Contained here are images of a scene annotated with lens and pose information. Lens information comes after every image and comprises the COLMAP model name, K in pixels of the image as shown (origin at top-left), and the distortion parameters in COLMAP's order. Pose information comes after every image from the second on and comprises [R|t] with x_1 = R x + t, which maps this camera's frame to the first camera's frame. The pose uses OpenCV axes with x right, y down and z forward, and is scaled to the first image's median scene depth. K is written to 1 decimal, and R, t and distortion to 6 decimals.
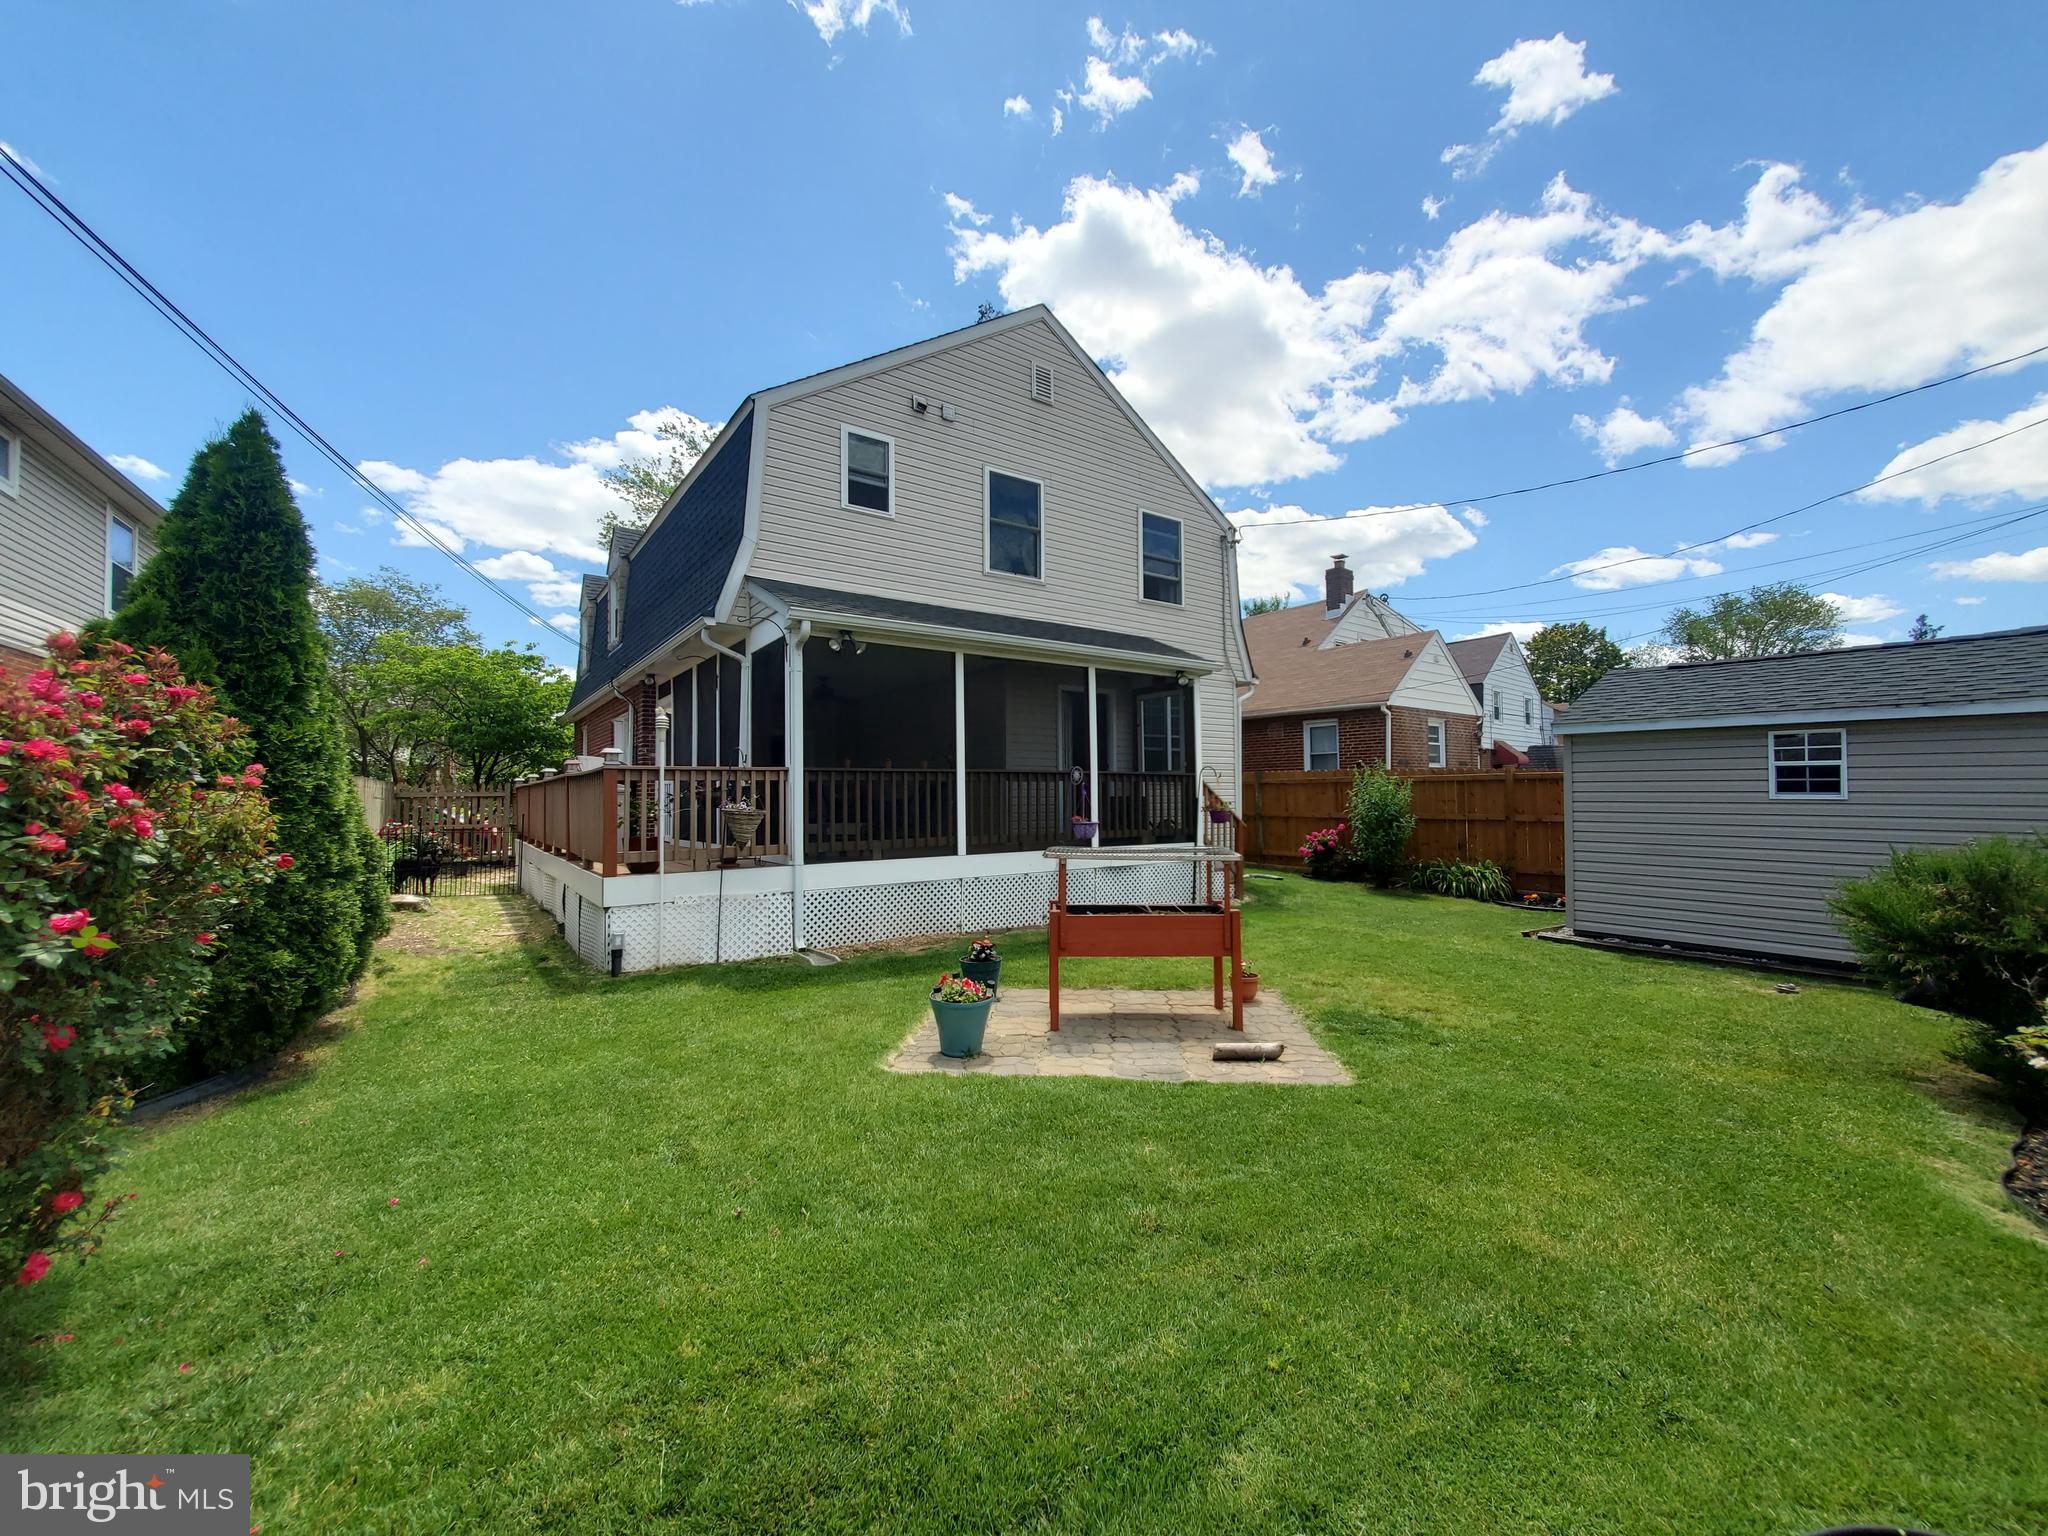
lens RADIAL K [[806.8, 0, 1023.3], [0, 806.8, 777.4], [0, 0, 1]] dist [0.015134, 0.000231]
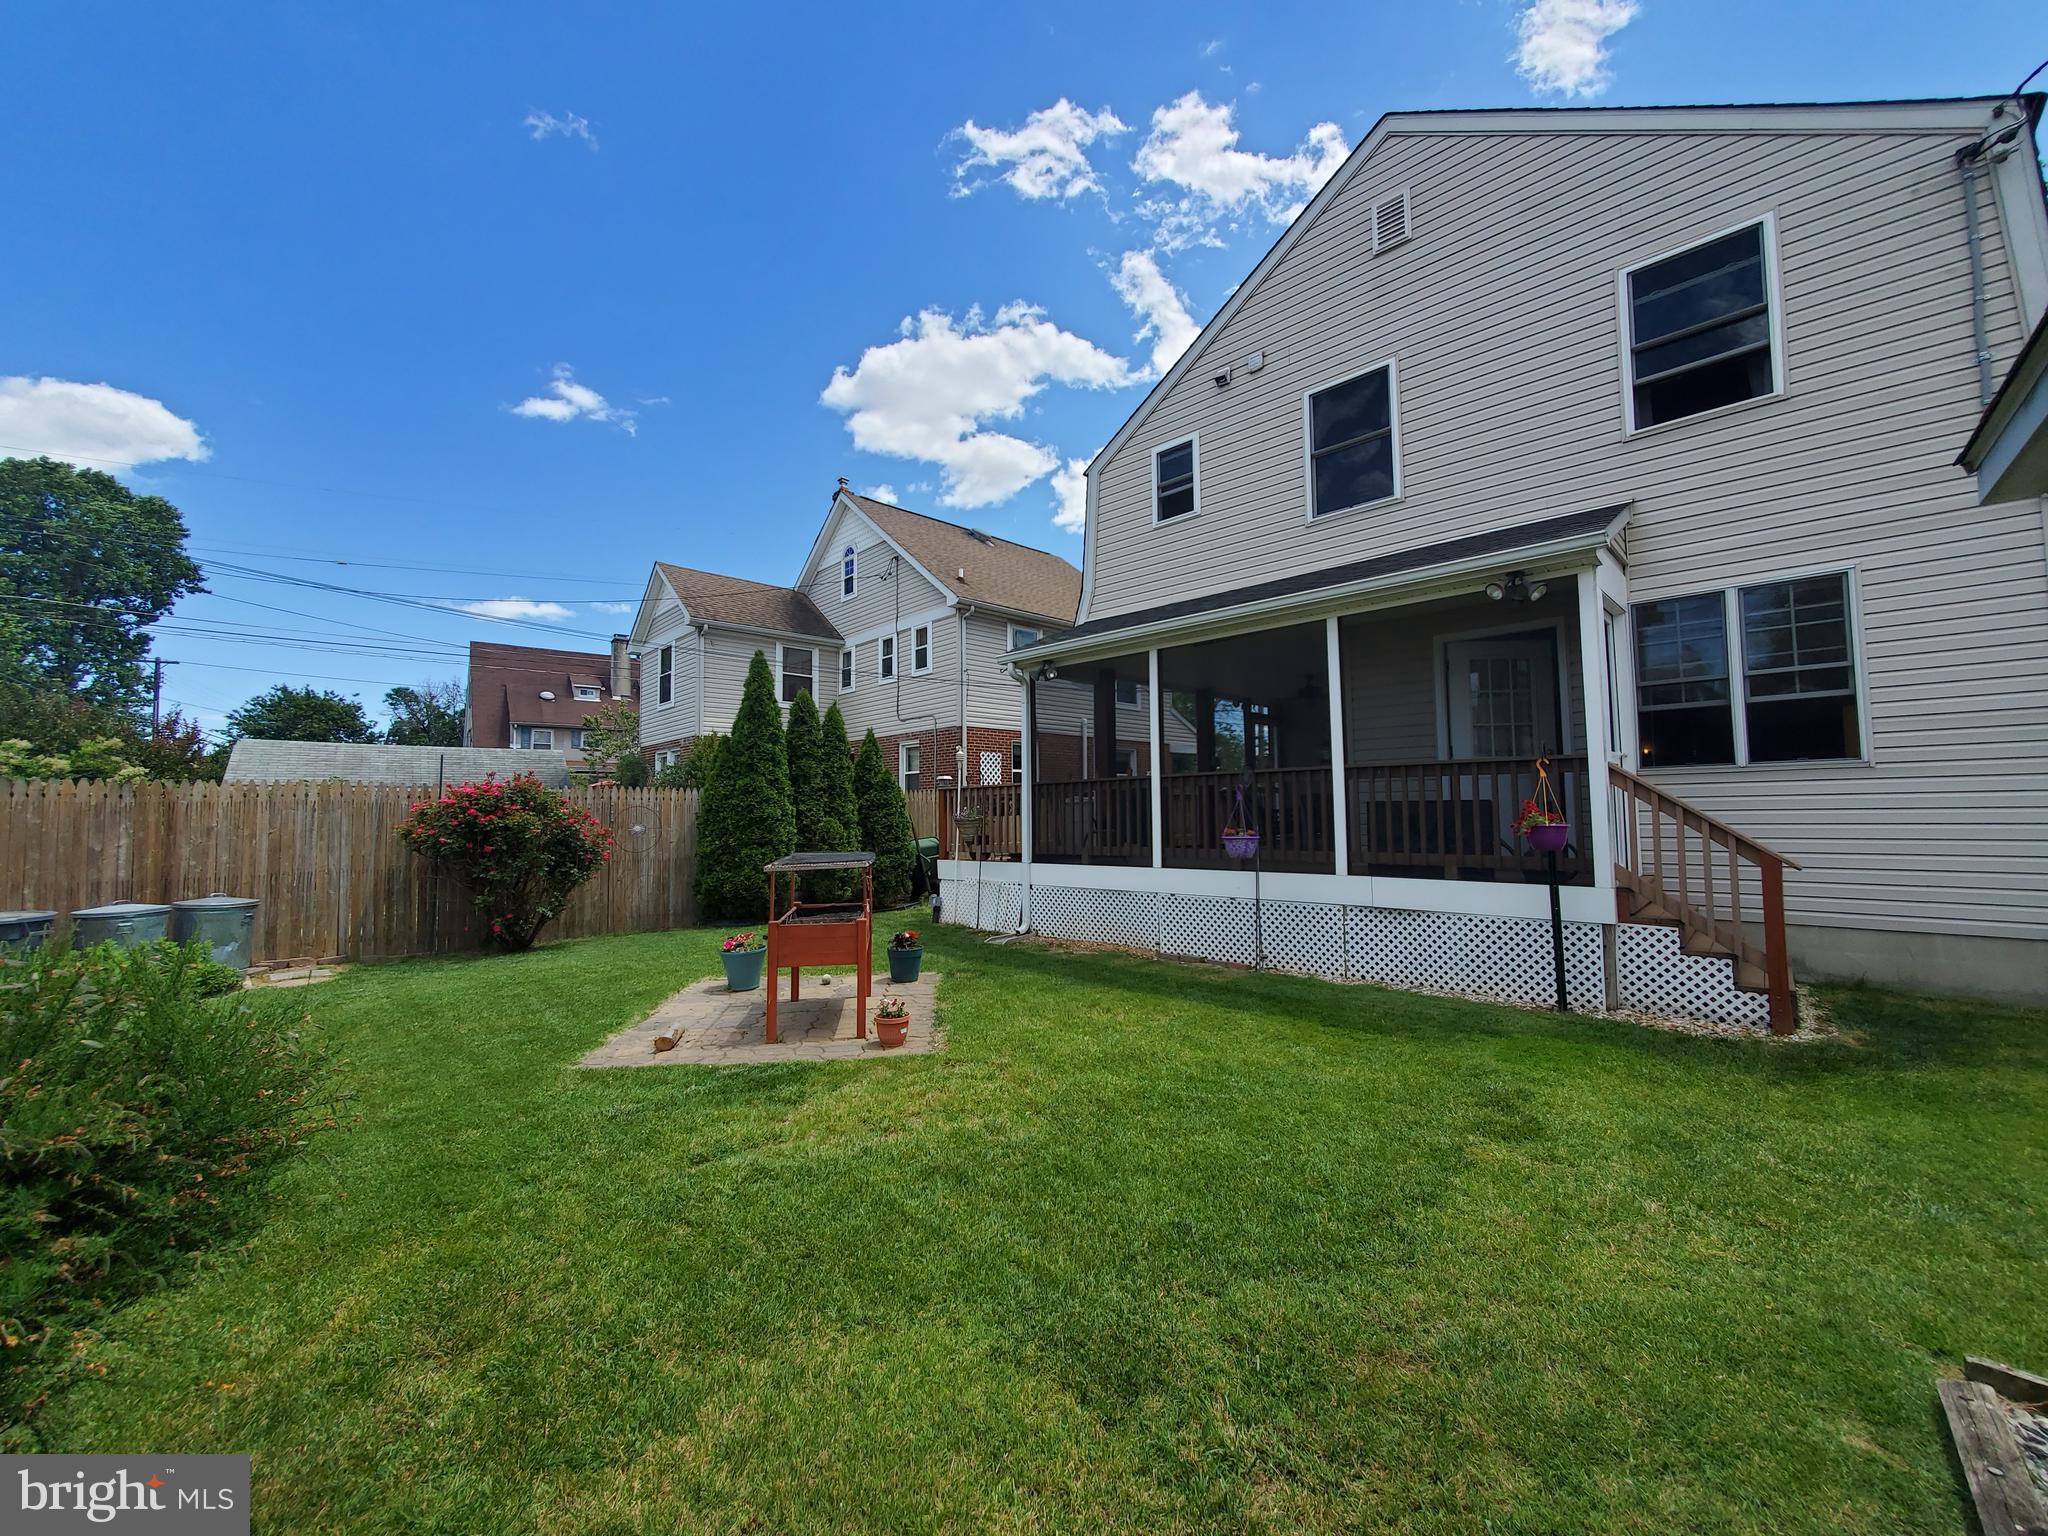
lens RADIAL K [[806.8, 0, 1021.7], [0, 806.8, 763.1], [0, 0, 1]] dist [0.015134, 0.000231]
pose [[0.191720, -0.049398, -0.980206, 0.679016], [0.041841, 0.998236, -0.042123, 0.006356], [0.980557, -0.032937, 0.193449, 0.556019]]
